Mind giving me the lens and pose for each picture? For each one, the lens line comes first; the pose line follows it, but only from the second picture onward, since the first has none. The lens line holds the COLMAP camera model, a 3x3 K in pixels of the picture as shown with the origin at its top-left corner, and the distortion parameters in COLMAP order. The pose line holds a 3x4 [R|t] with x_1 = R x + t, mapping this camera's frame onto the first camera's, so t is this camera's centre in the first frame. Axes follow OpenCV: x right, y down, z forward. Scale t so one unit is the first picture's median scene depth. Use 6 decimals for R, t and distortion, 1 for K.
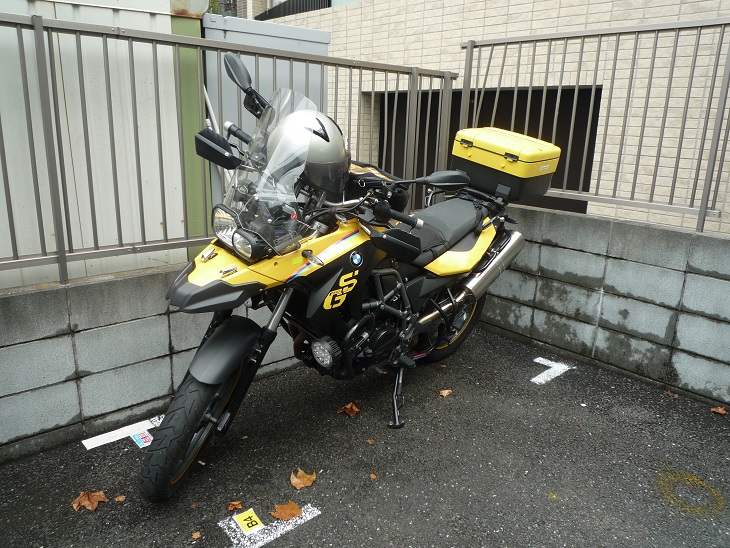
lens RADIAL K [[550.3, 0, 364.7], [0, 550.3, 271.7], [0, 0, 1]] dist [0.009290, -0.000067]
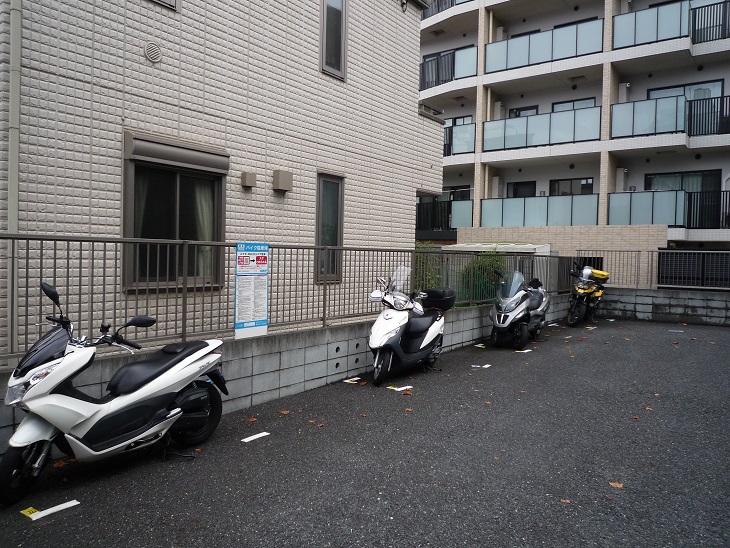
lens RADIAL K [[550.3, 0, 365.7], [0, 550.3, 273.0], [0, 0, 1]] dist [0.009290, -0.000067]
pose [[0.980633, -0.019787, 0.194850, -2.780975], [0.062013, 0.975065, -0.213079, 0.702042], [-0.185775, 0.221035, 0.957409, -3.379639]]
